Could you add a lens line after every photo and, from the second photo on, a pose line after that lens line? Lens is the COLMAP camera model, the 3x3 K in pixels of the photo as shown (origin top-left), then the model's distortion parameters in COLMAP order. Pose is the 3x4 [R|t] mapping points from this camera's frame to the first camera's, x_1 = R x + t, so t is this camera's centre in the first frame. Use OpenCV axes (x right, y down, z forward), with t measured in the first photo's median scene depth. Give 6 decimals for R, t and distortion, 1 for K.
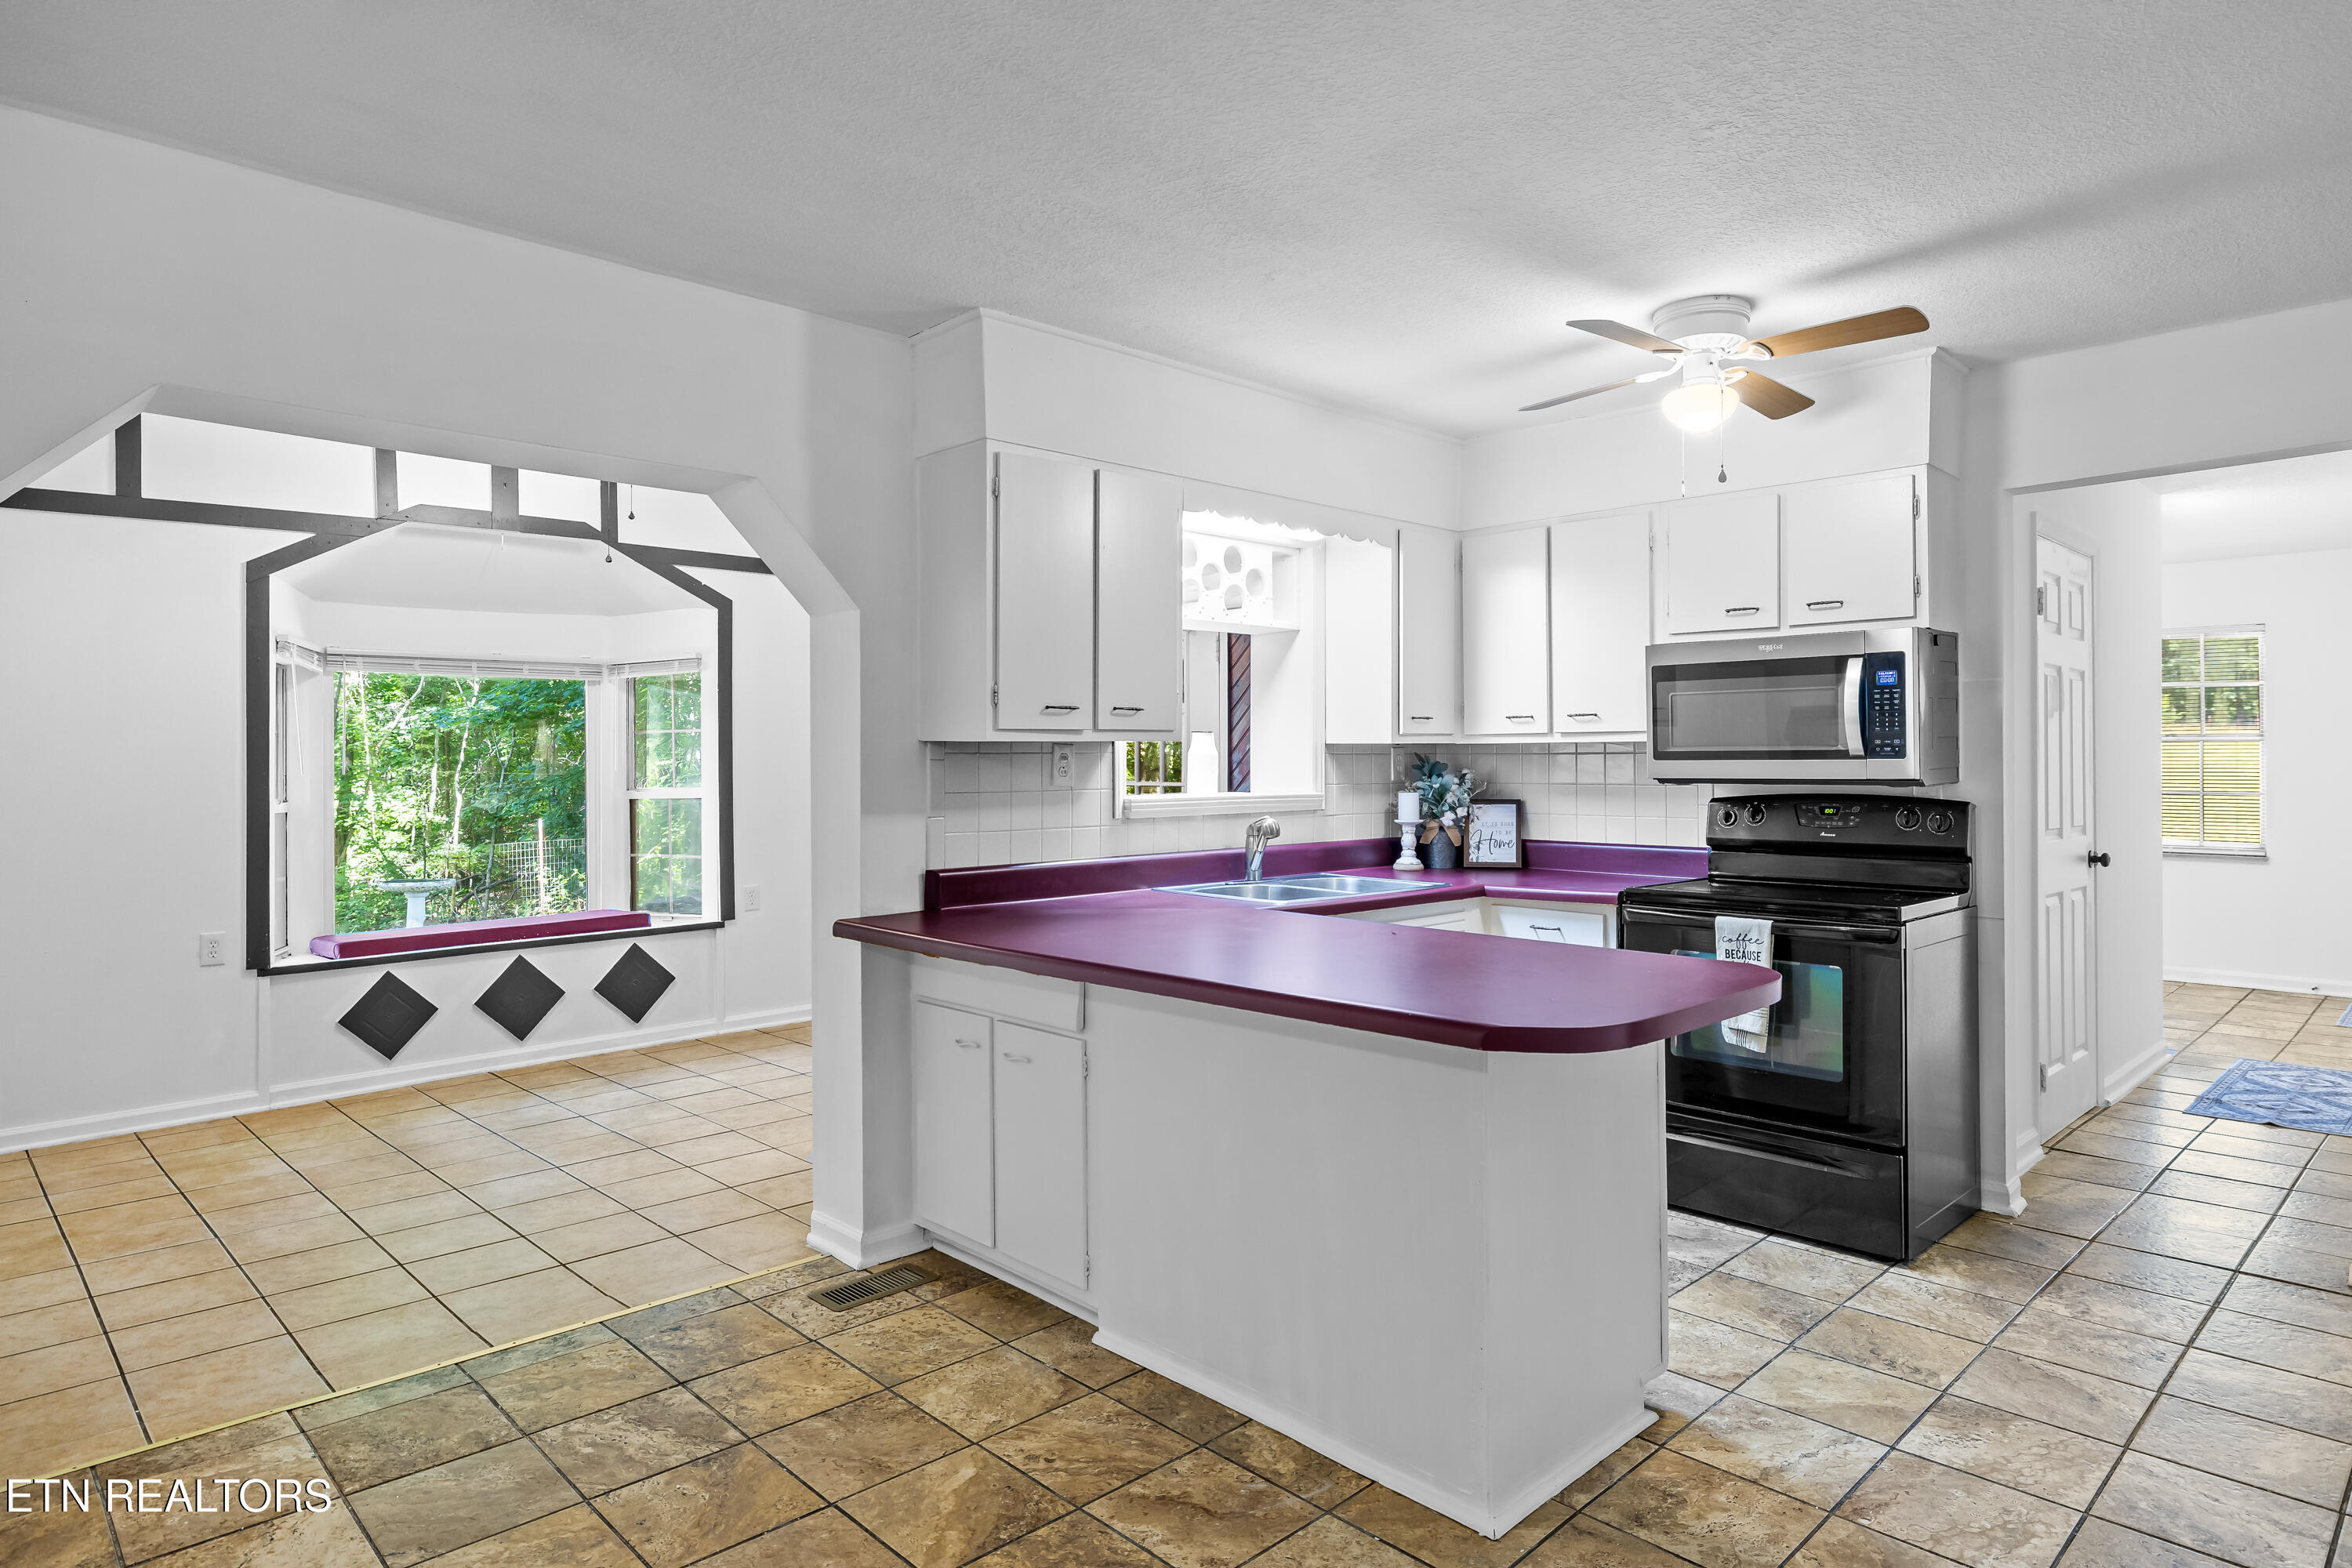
lens RADIAL K [[1341.8, 0, 1176.1], [0, 1341.8, 768.9], [0, 0, 1]] dist [-0.001130, -0.001146]
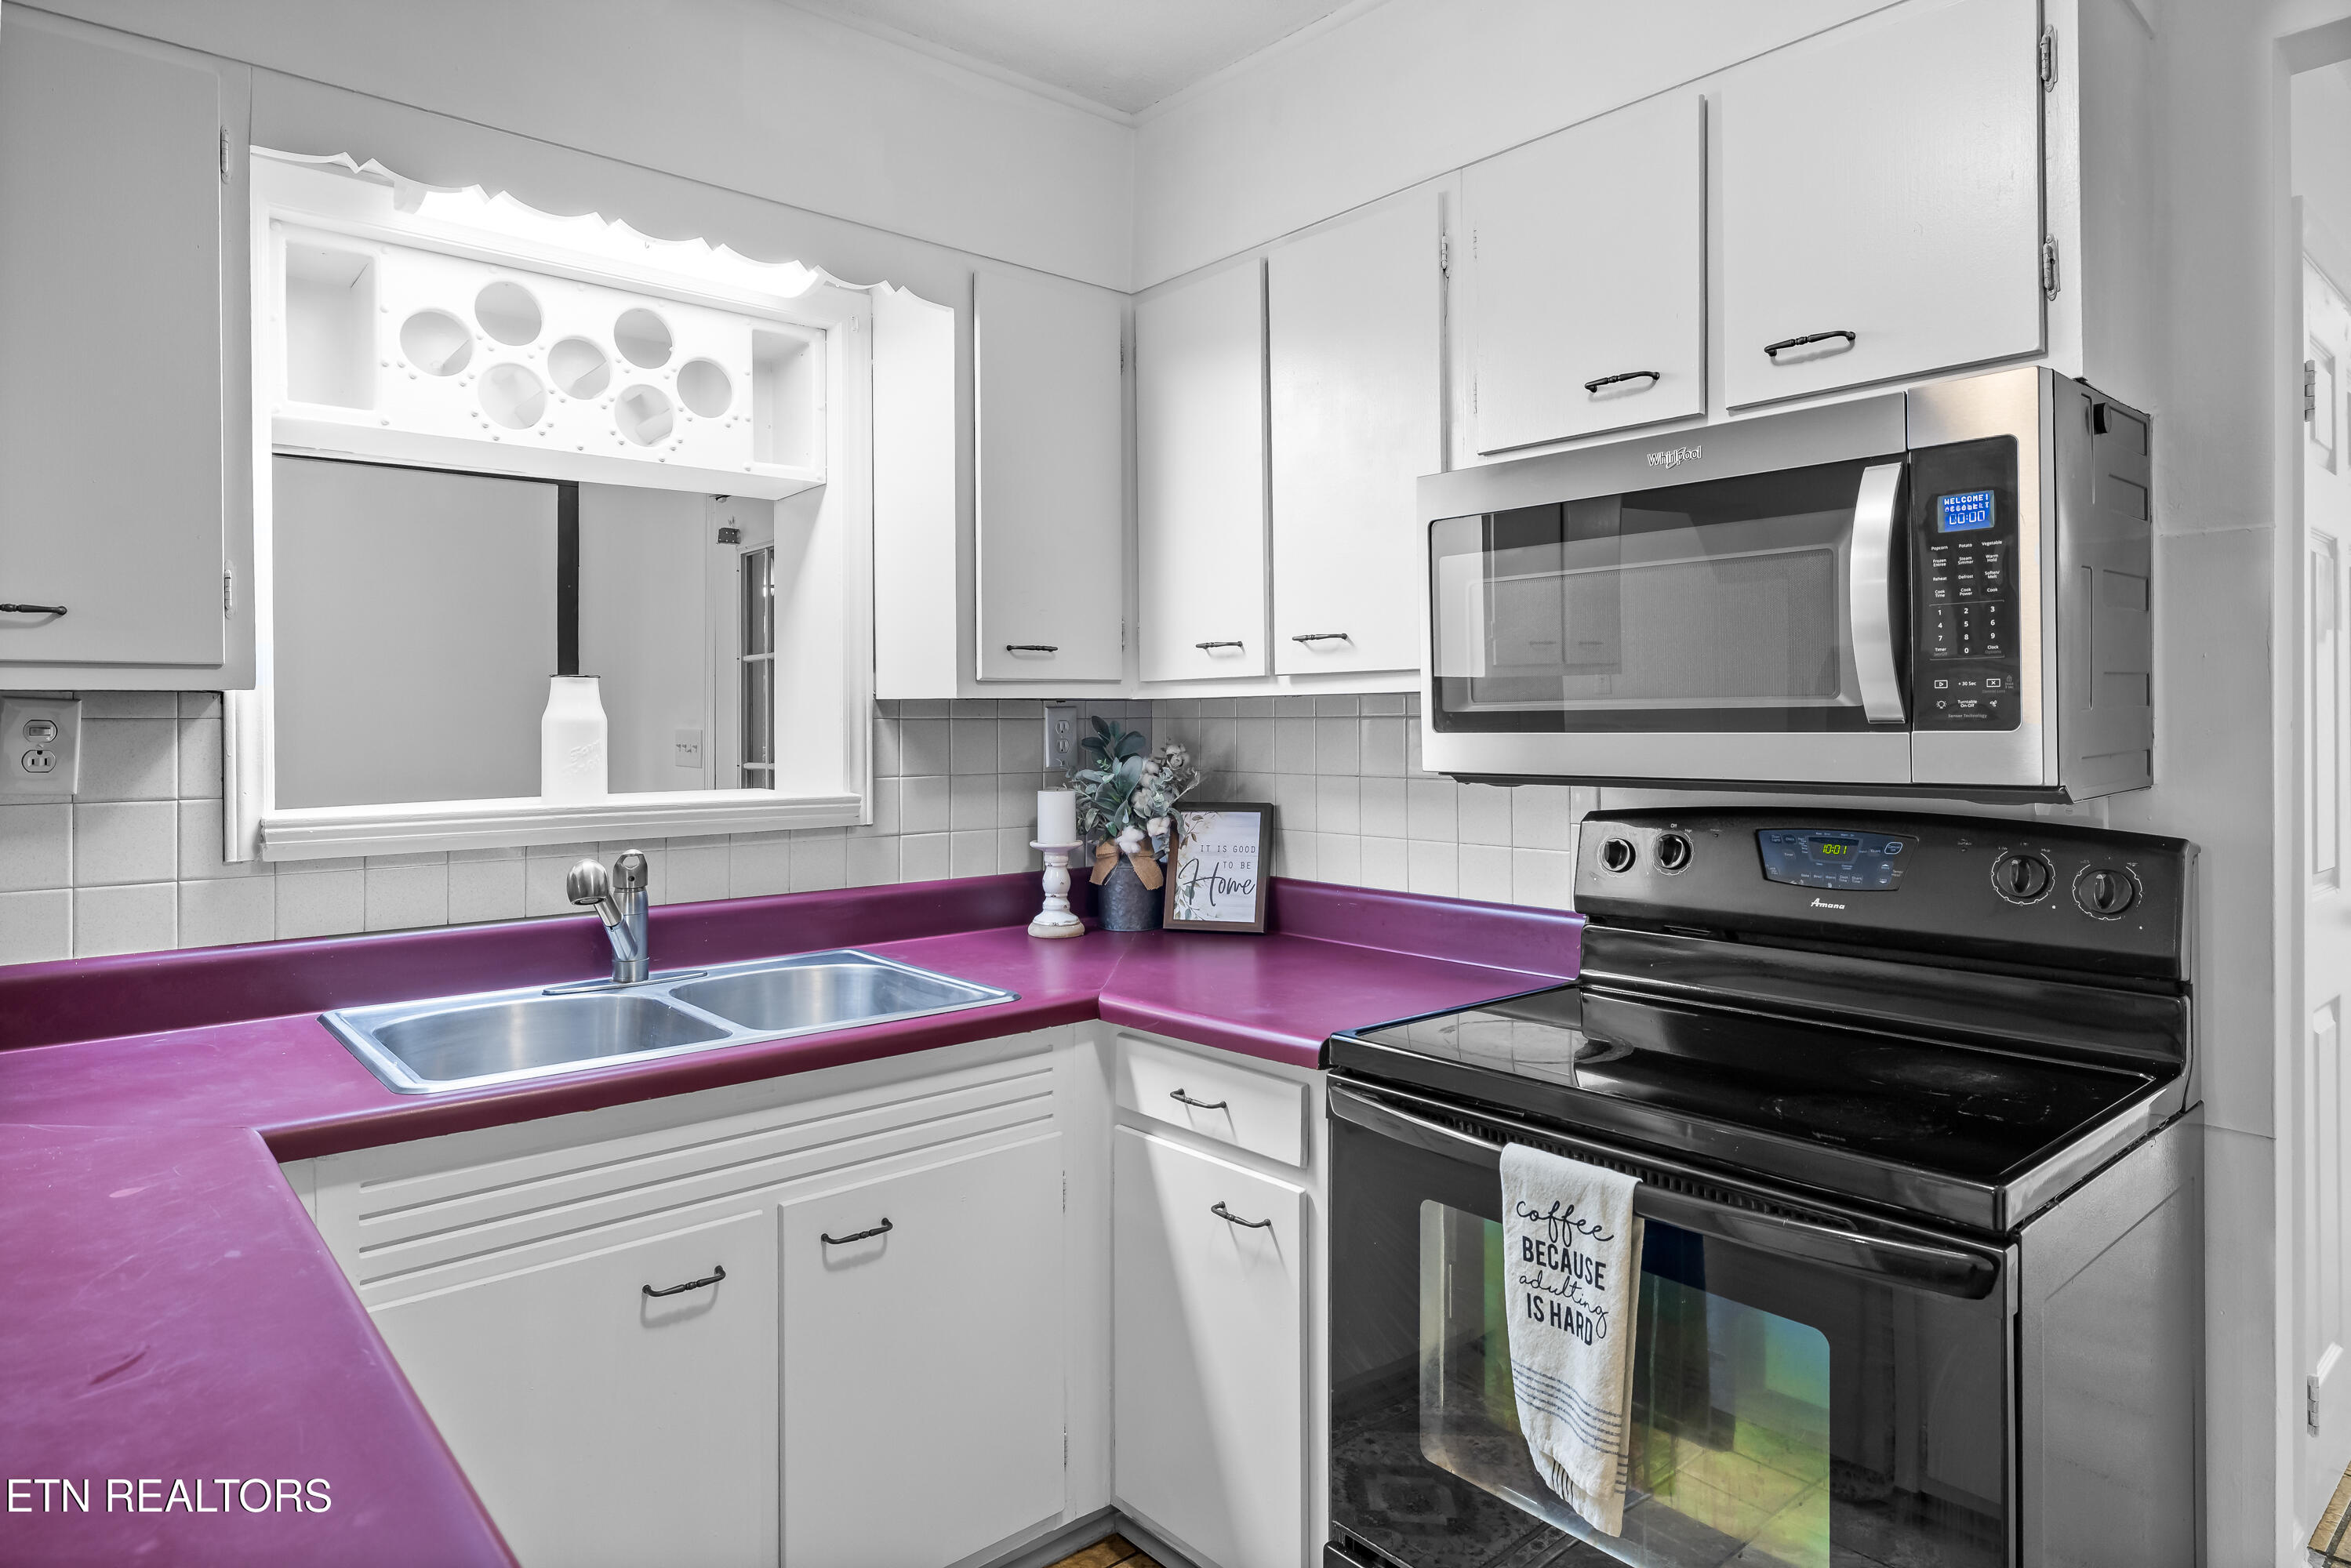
lens RADIAL K [[1341.1, 0, 1173.0], [0, 1341.1, 736.2], [0, 0, 1]] dist [-0.001130, -0.001146]
pose [[0.998191, -0.001288, -0.060111, 0.280967], [0.001437, 0.999996, 0.002449, -0.006172], [0.060108, -0.002531, 0.998189, 0.519786]]
